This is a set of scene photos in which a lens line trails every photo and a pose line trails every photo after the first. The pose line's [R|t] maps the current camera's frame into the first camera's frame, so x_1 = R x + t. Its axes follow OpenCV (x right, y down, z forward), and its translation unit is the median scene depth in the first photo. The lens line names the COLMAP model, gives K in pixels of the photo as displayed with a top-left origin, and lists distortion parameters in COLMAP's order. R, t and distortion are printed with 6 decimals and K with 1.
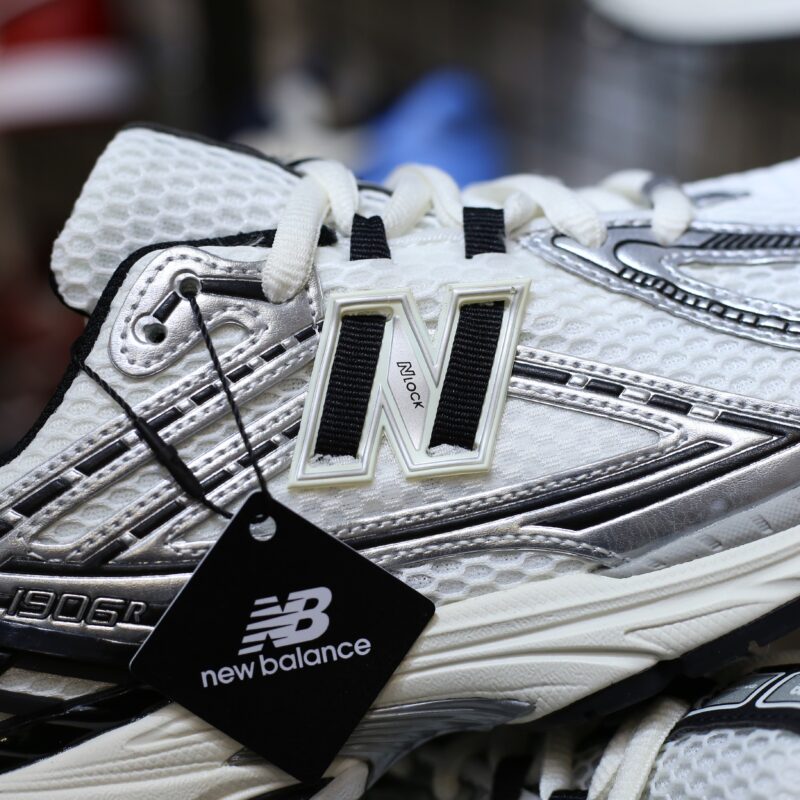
lens RADIAL K [[1954.4, 0, 400.0], [0, 1954.4, 400.0], [0, 0, 1]] dist [0.009049, -0.049071]
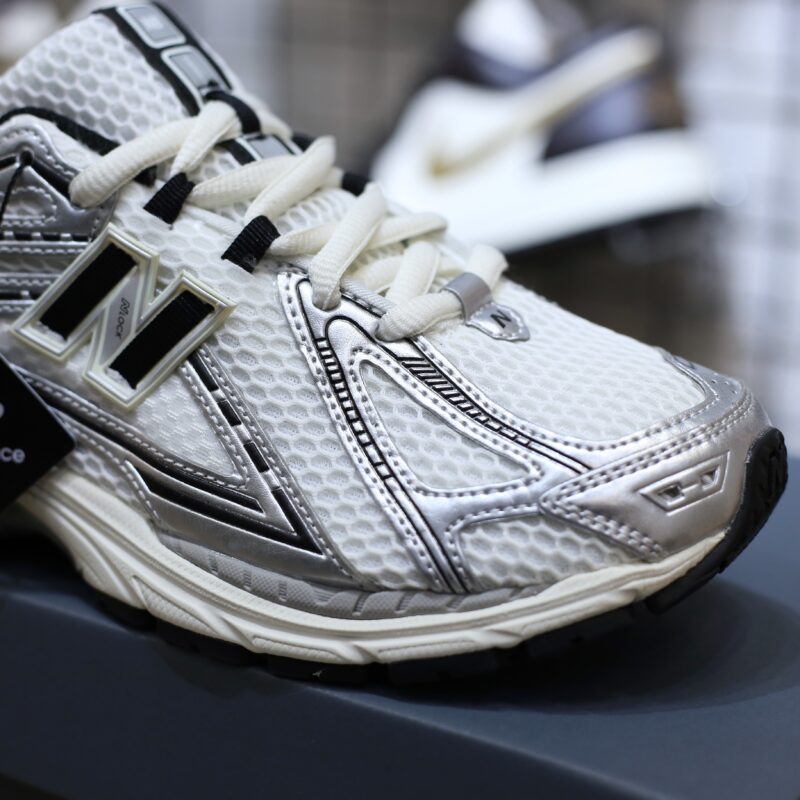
lens RADIAL K [[1954.4, 0, 400.0], [0, 1954.4, 400.0], [0, 0, 1]] dist [0.009049, -0.049071]
pose [[0.731661, 0.604768, -0.314529, 0.565526], [-0.451875, 0.775762, 0.440457, -0.603871], [0.510373, -0.180137, 0.840874, 0.022491]]
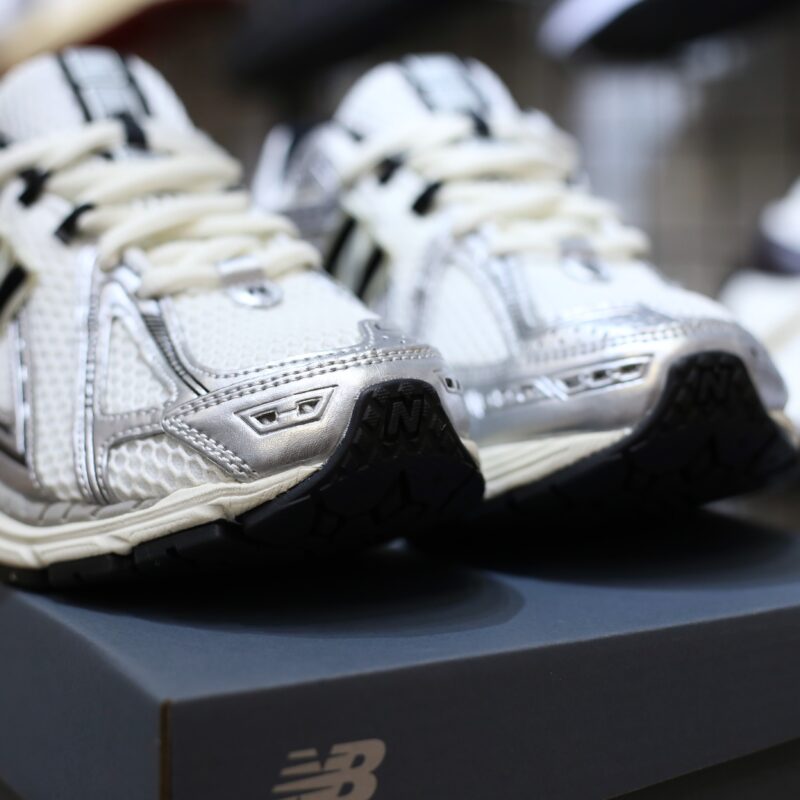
lens RADIAL K [[1954.4, 0, 400.0], [0, 1954.4, 400.0], [0, 0, 1]] dist [0.009049, -0.049071]
pose [[0.391691, 0.548148, -0.738994, 1.275796], [-0.272862, 0.836241, 0.475655, -0.729459], [0.878706, 0.015333, 0.477117, 0.569999]]
